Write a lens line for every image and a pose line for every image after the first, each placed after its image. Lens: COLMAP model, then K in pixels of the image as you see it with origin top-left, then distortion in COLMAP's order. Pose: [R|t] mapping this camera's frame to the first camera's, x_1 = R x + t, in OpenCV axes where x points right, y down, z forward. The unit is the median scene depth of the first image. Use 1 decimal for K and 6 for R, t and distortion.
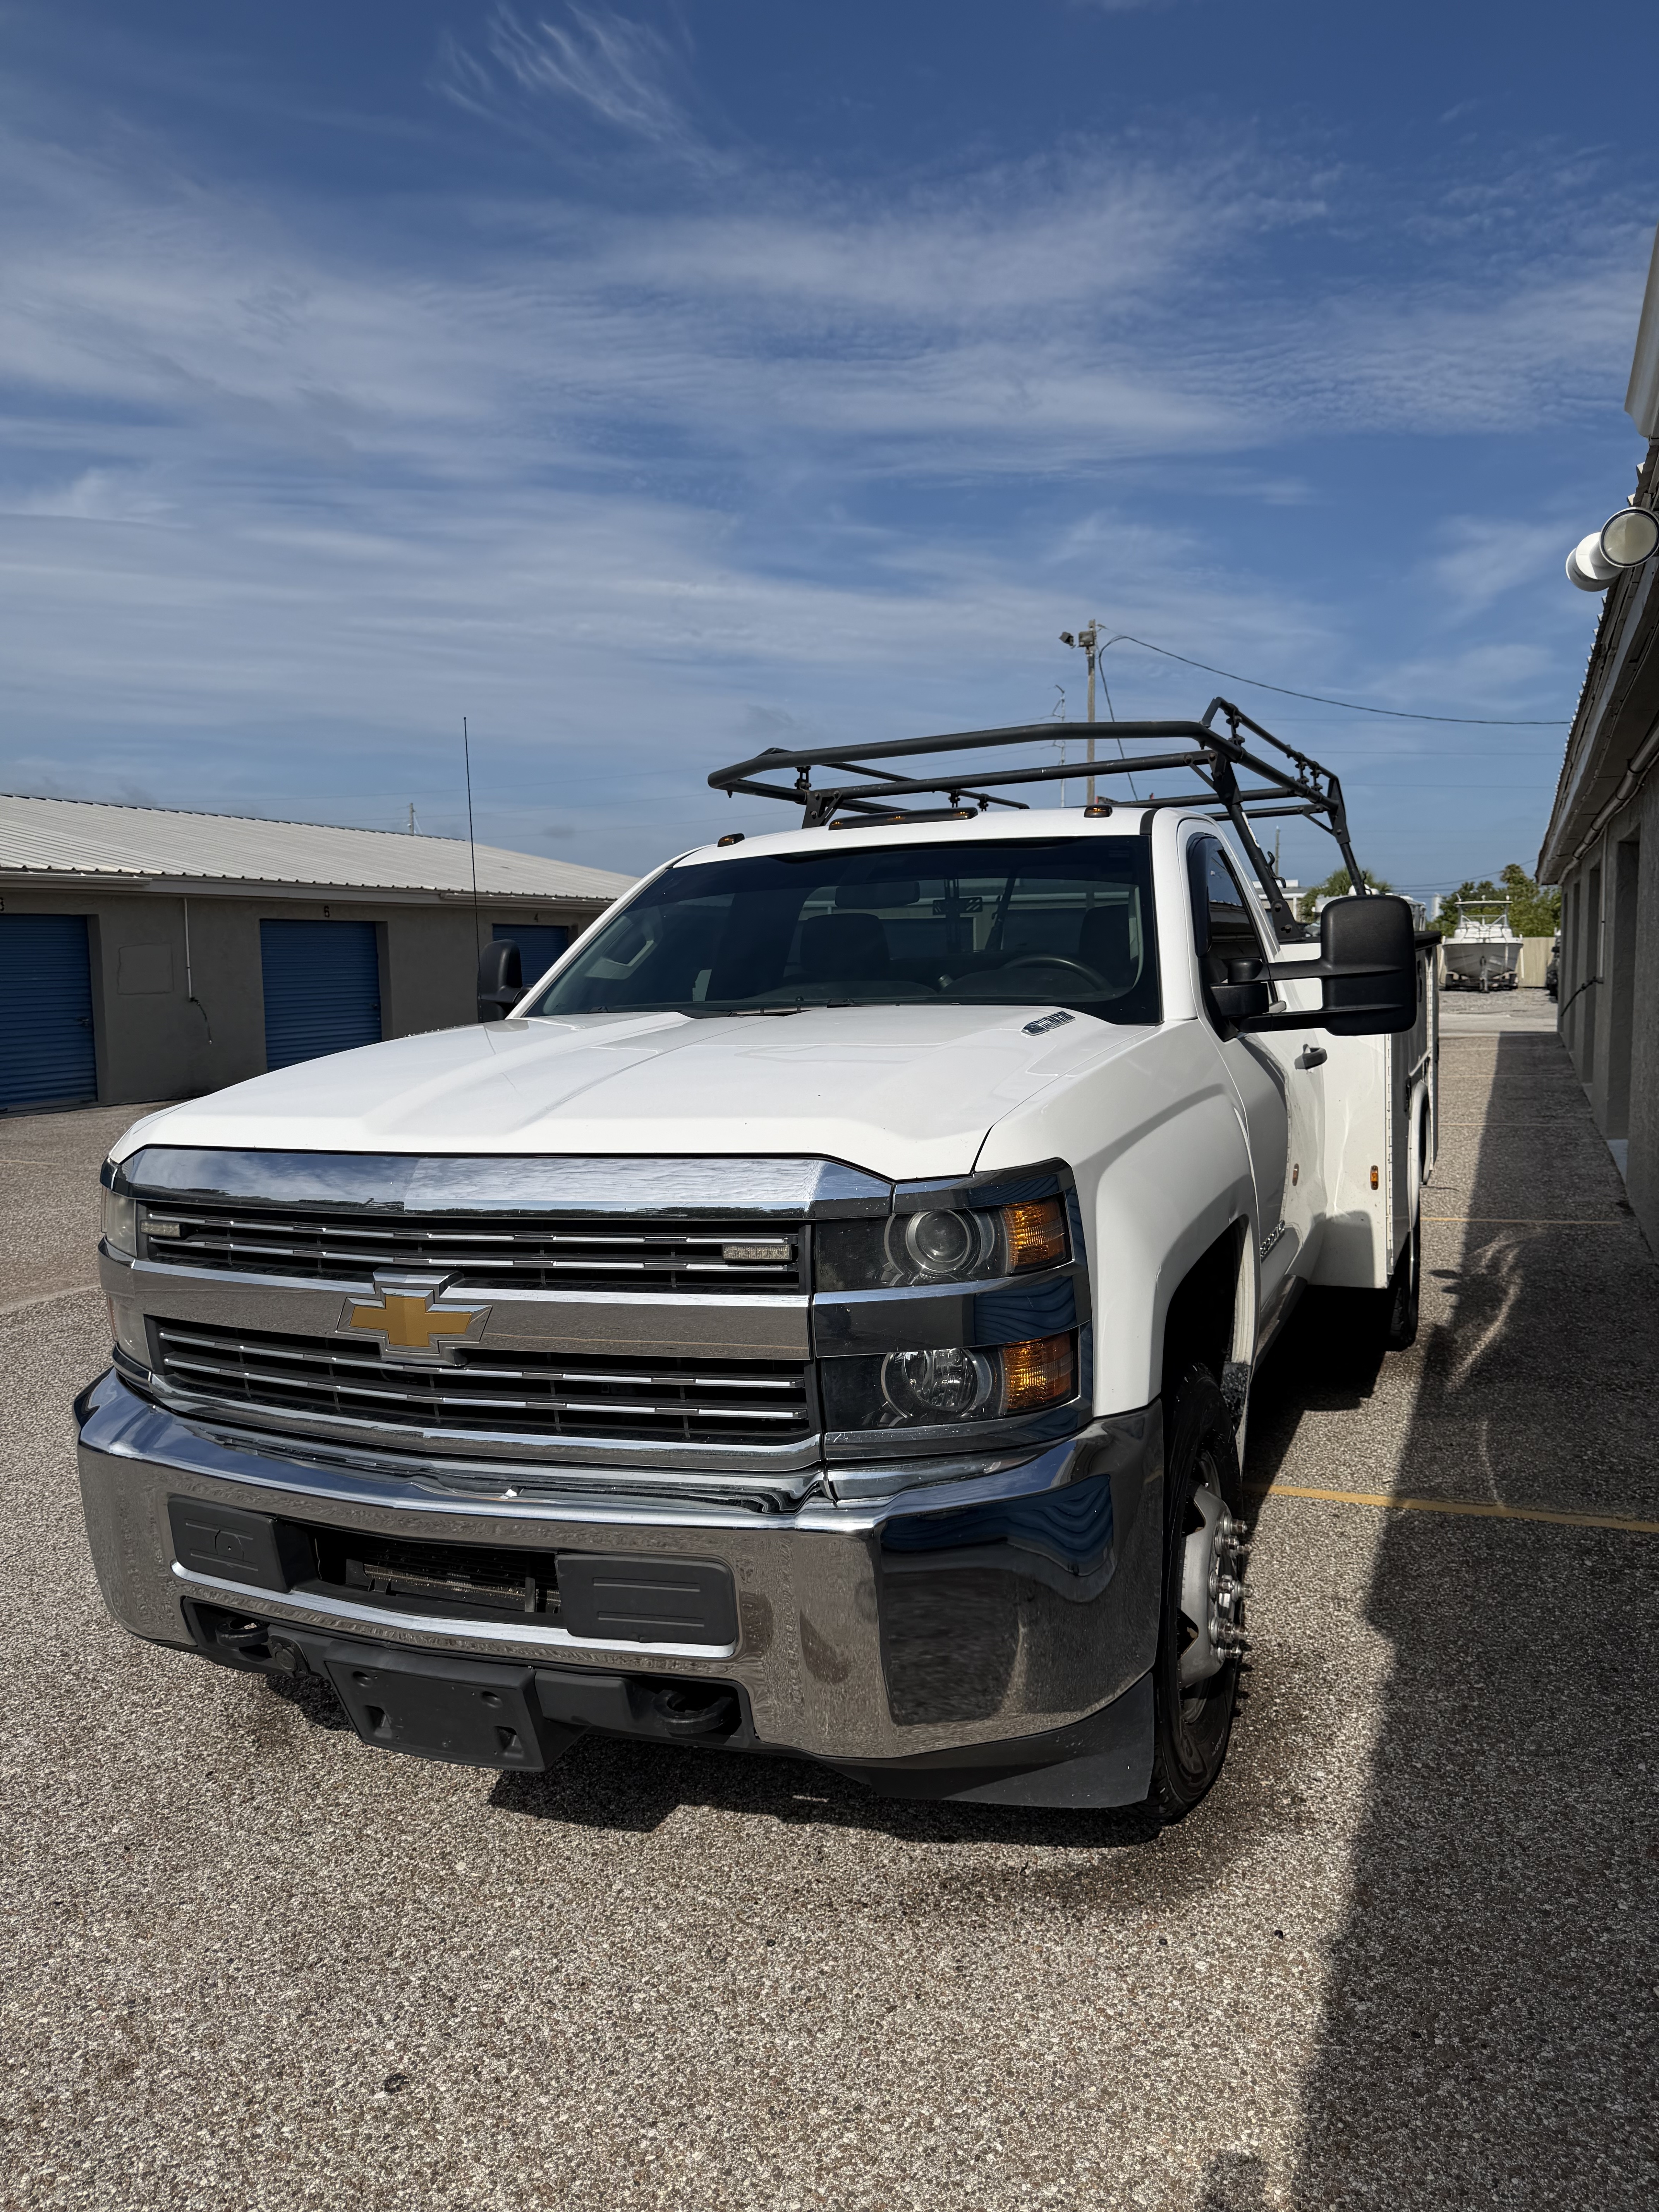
lens RADIAL K [[1577.7, 0, 829.5], [0, 1577.7, 1106.0], [0, 0, 1]] dist [0.004847, -0.036919]
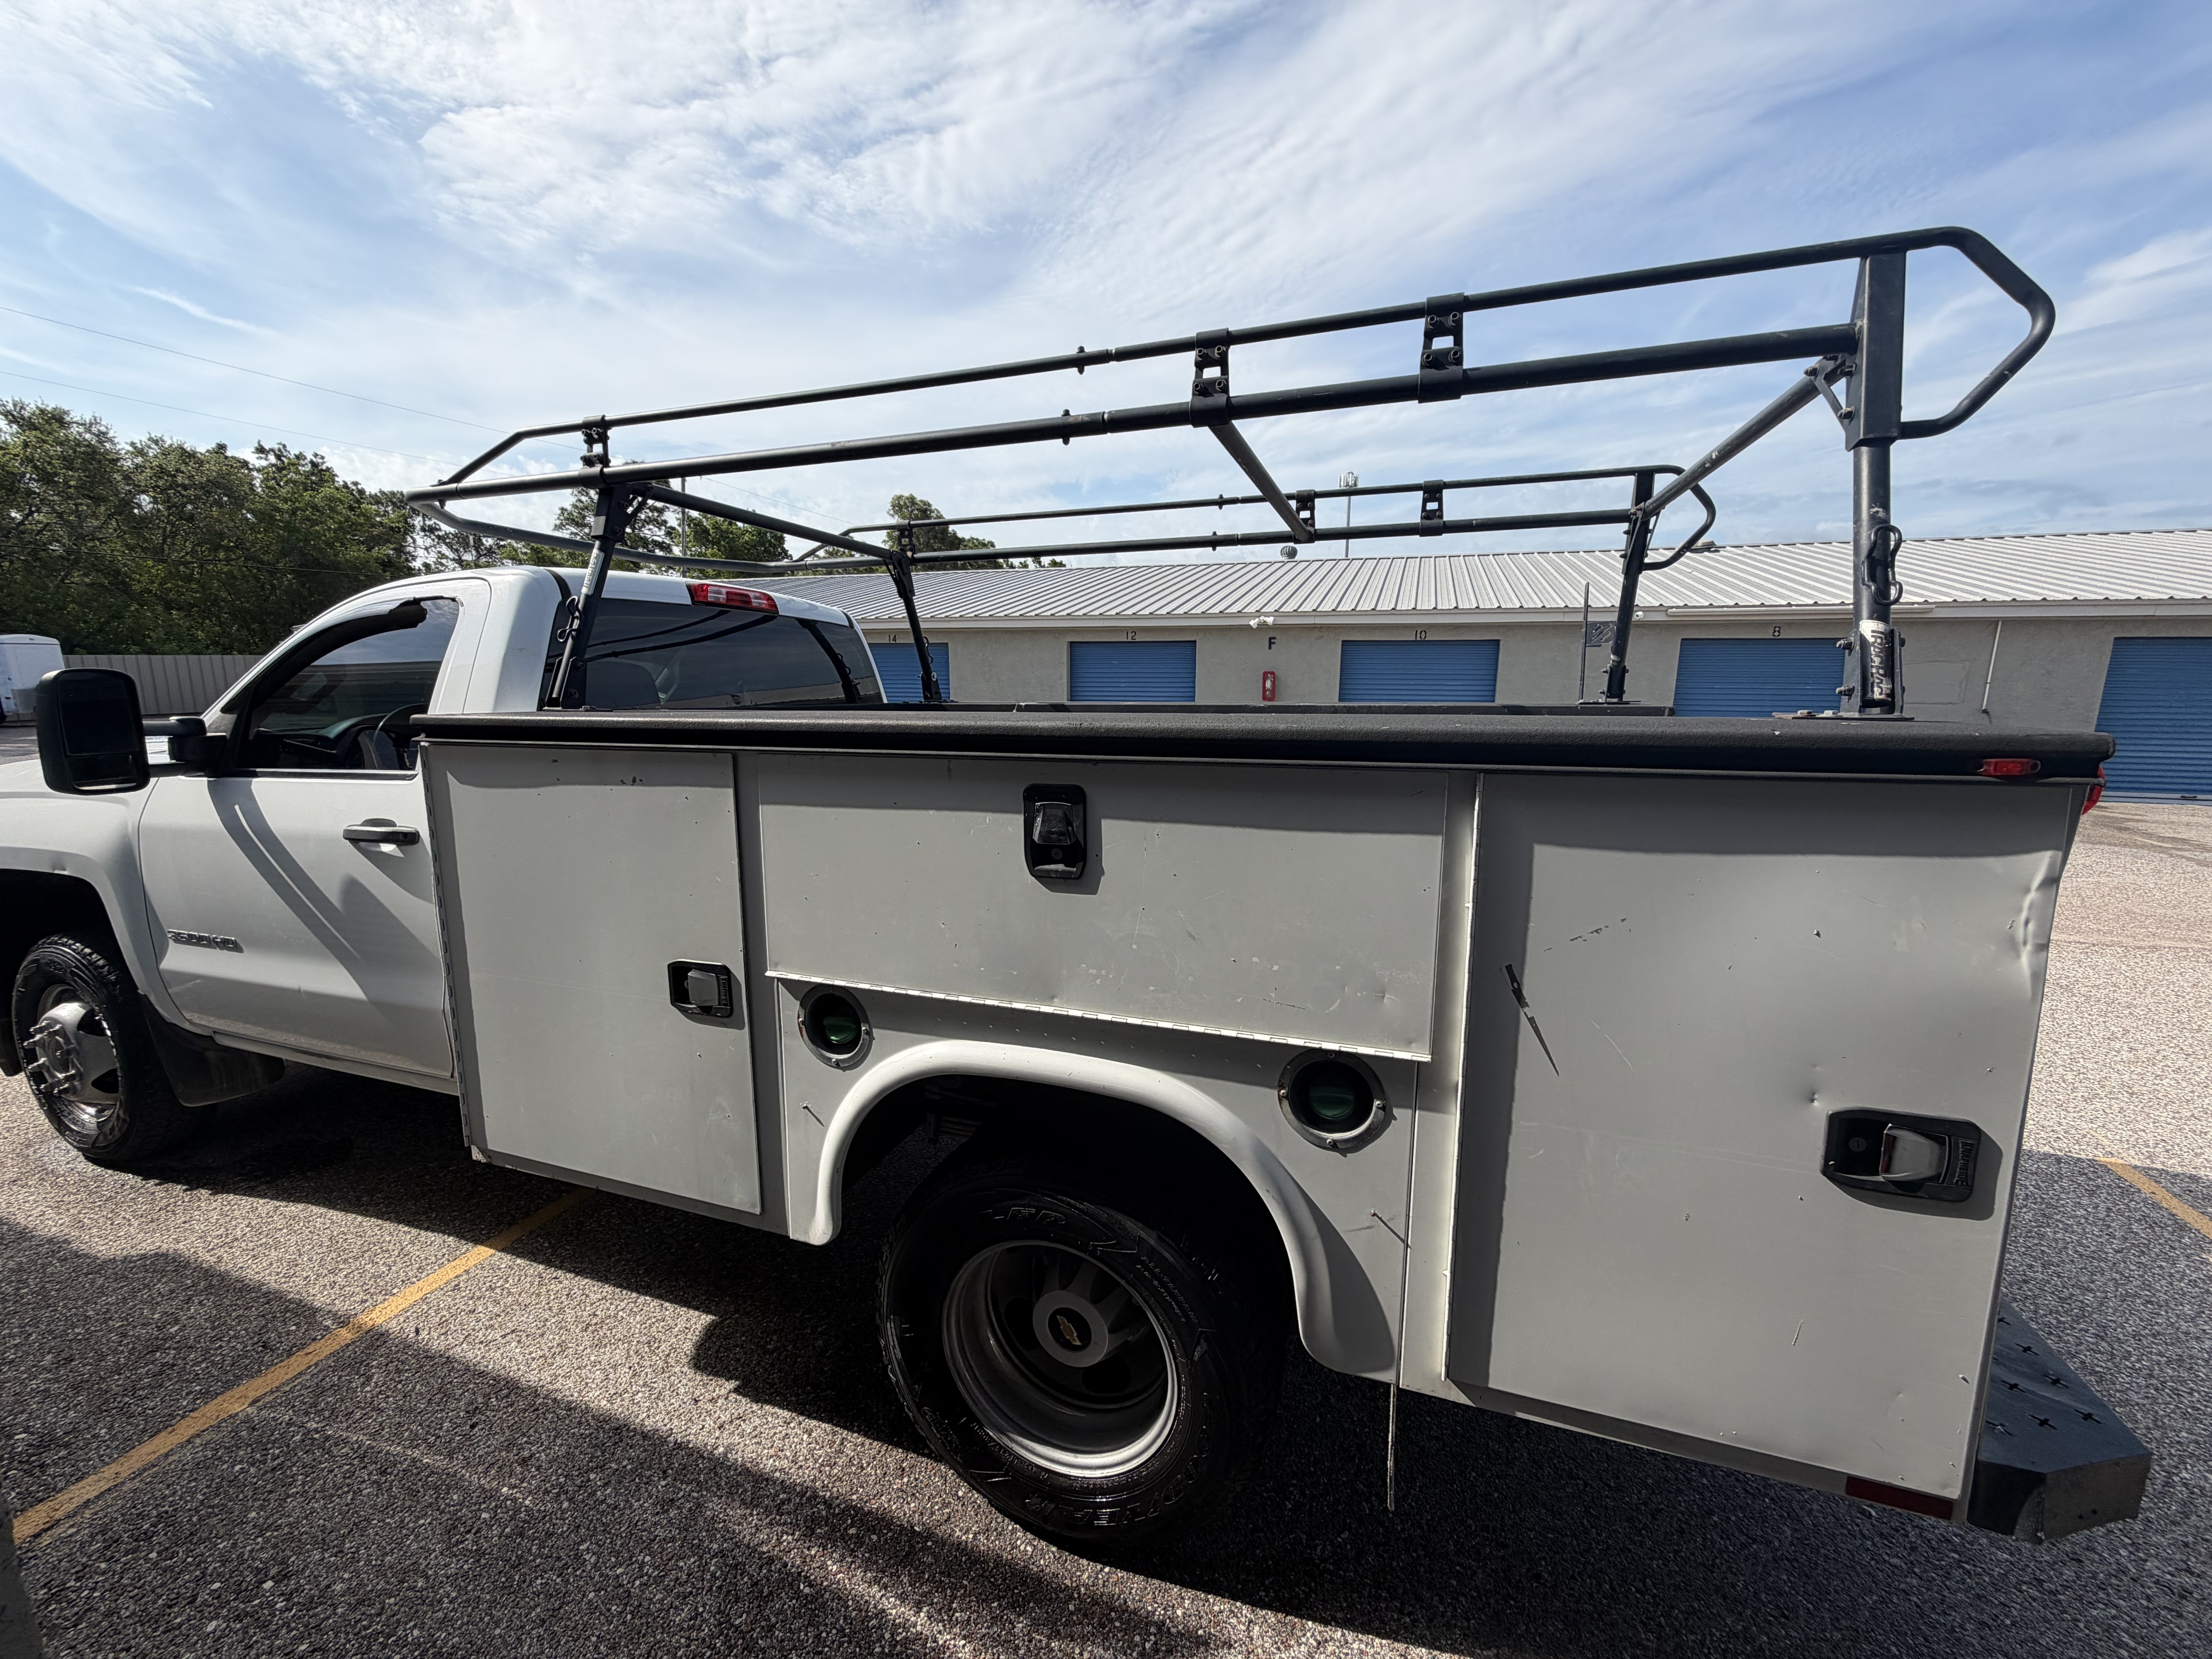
lens RADIAL K [[895.6, 0, 1106.0], [0, 895.6, 829.5], [0, 0, 1]] dist [-0.000339, 0.000114]
pose [[0.070704, 0.193909, -0.978468, 0.745277], [-0.100438, 0.977322, 0.186424, -0.153401], [0.992428, 0.085095, 0.088576, 1.201016]]
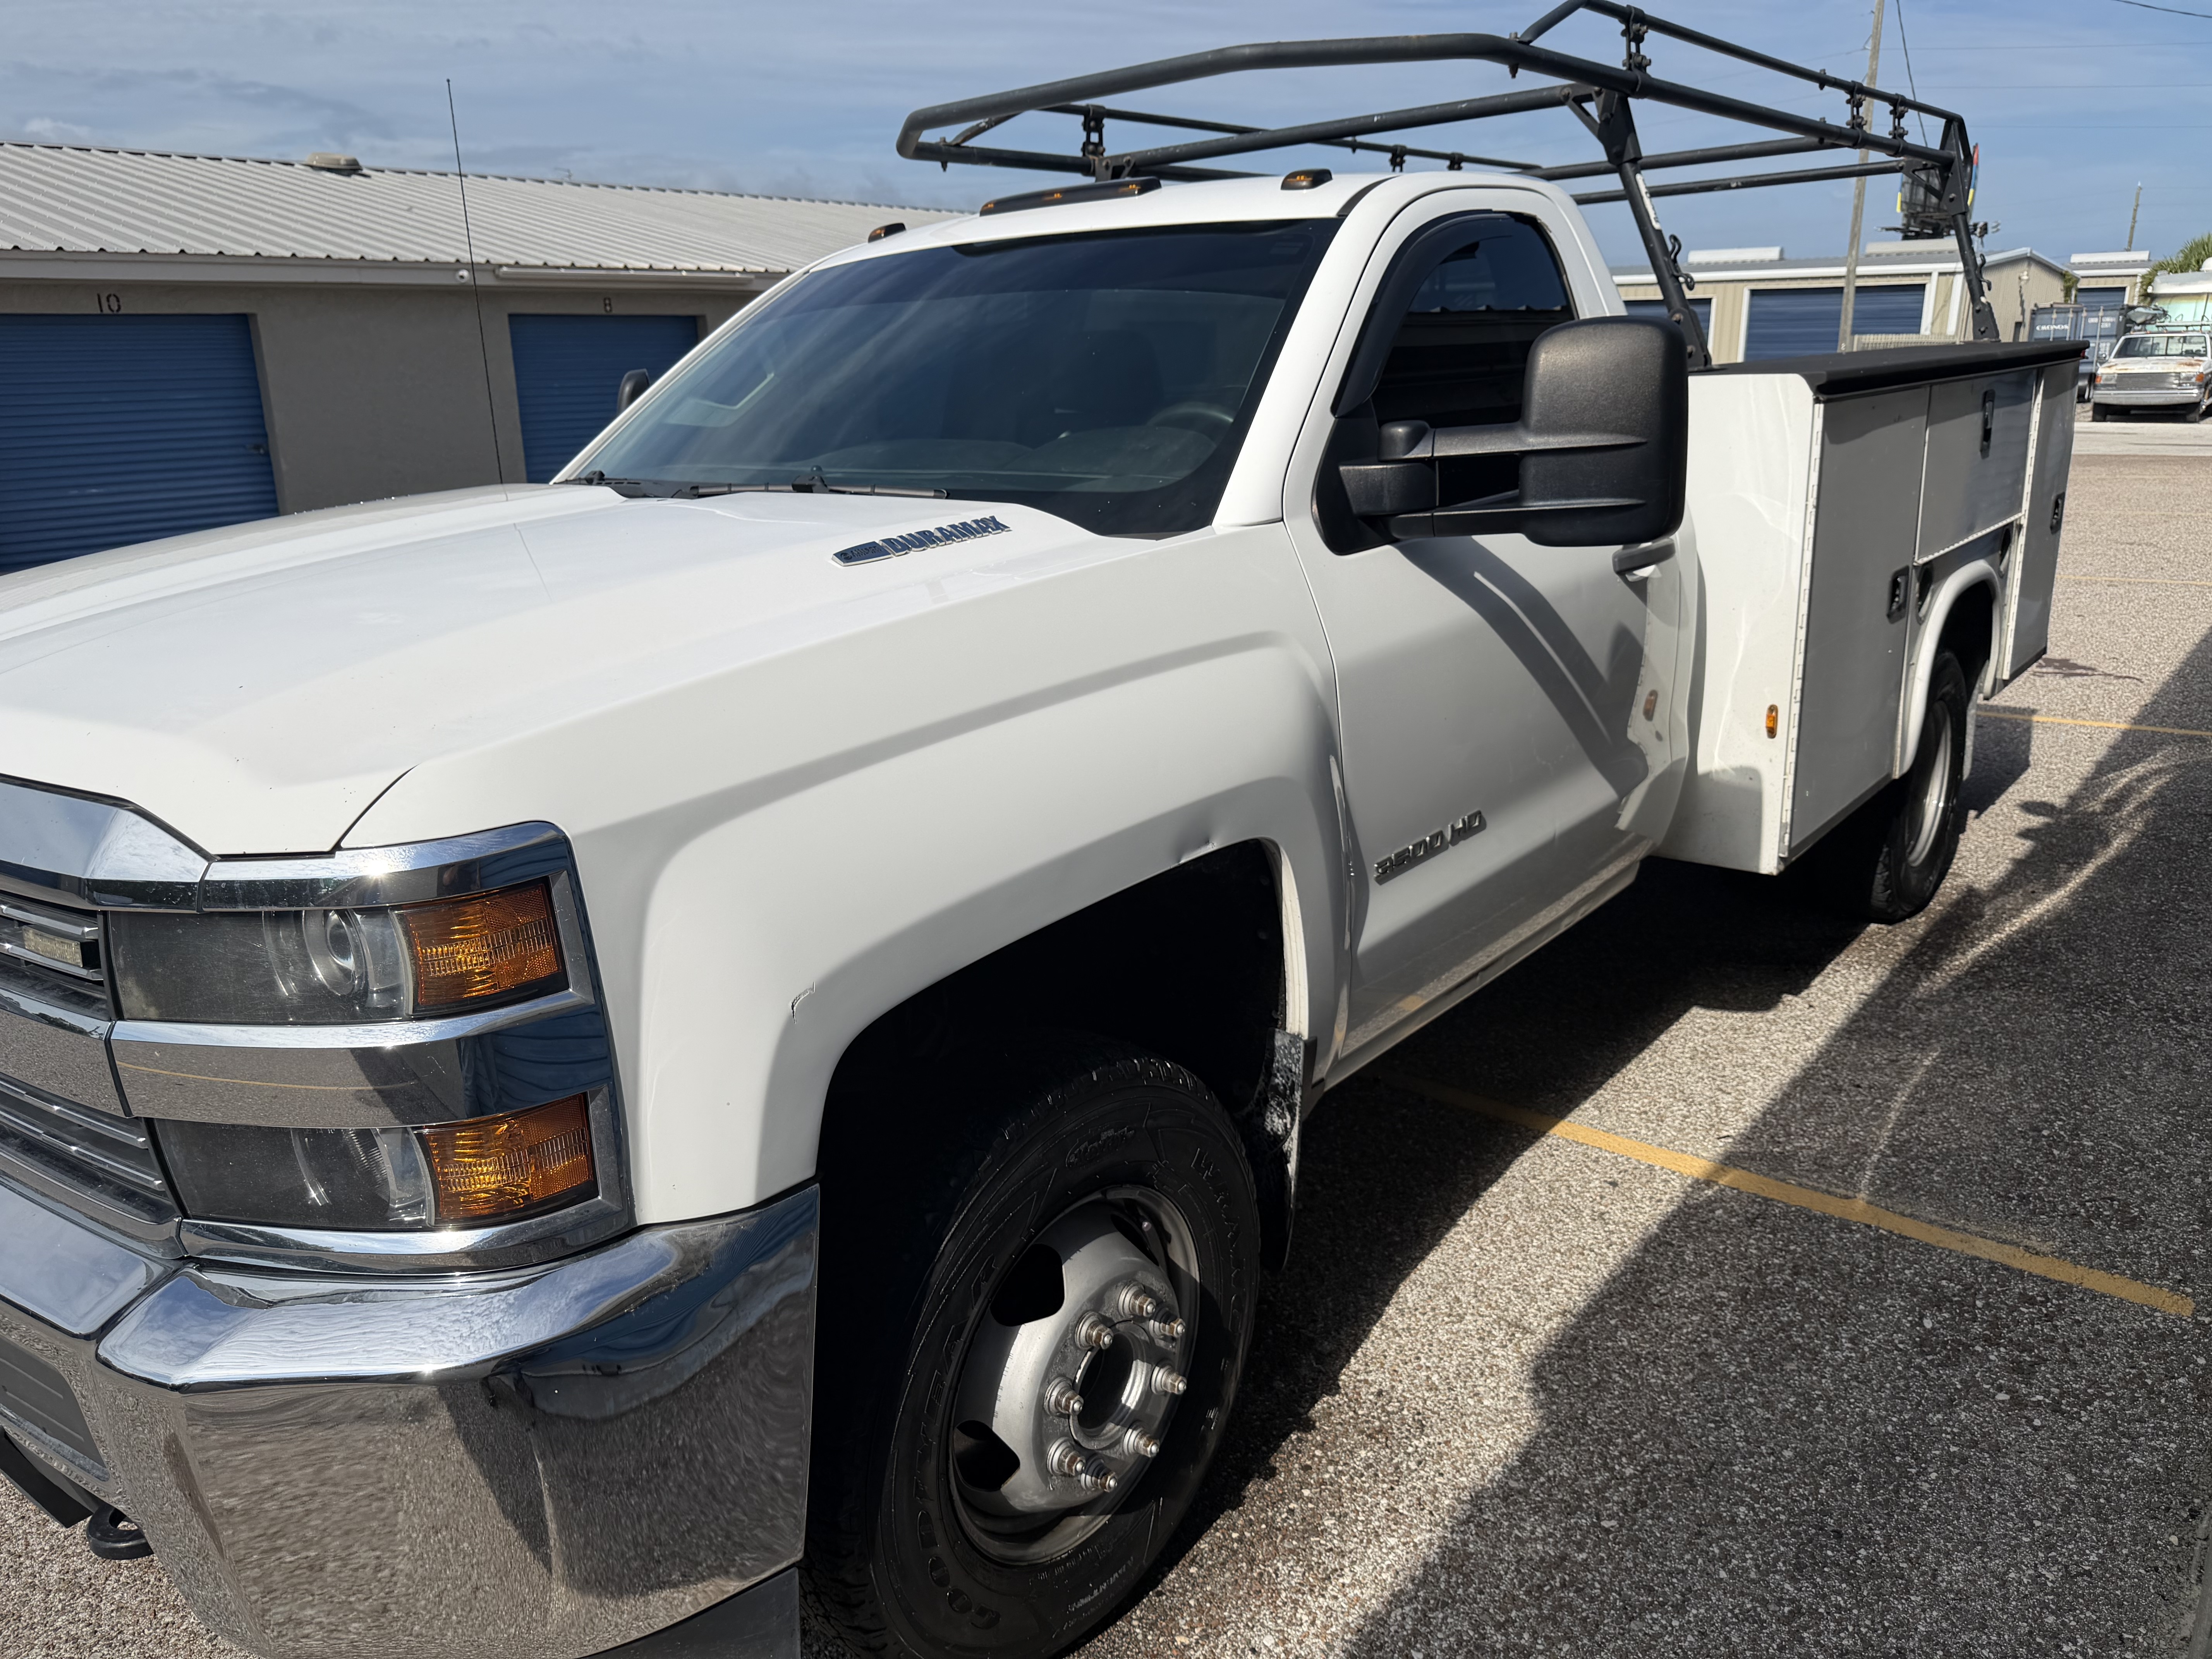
lens RADIAL K [[1577.7, 0, 1104.0], [0, 1577.7, 850.9], [0, 0, 1]] dist [0.004847, -0.036919]
pose [[0.961391, 0.080907, -0.263024, 0.235259], [-0.023249, 0.976265, 0.215326, -0.040706], [0.274202, -0.200898, 0.940454, 0.231293]]
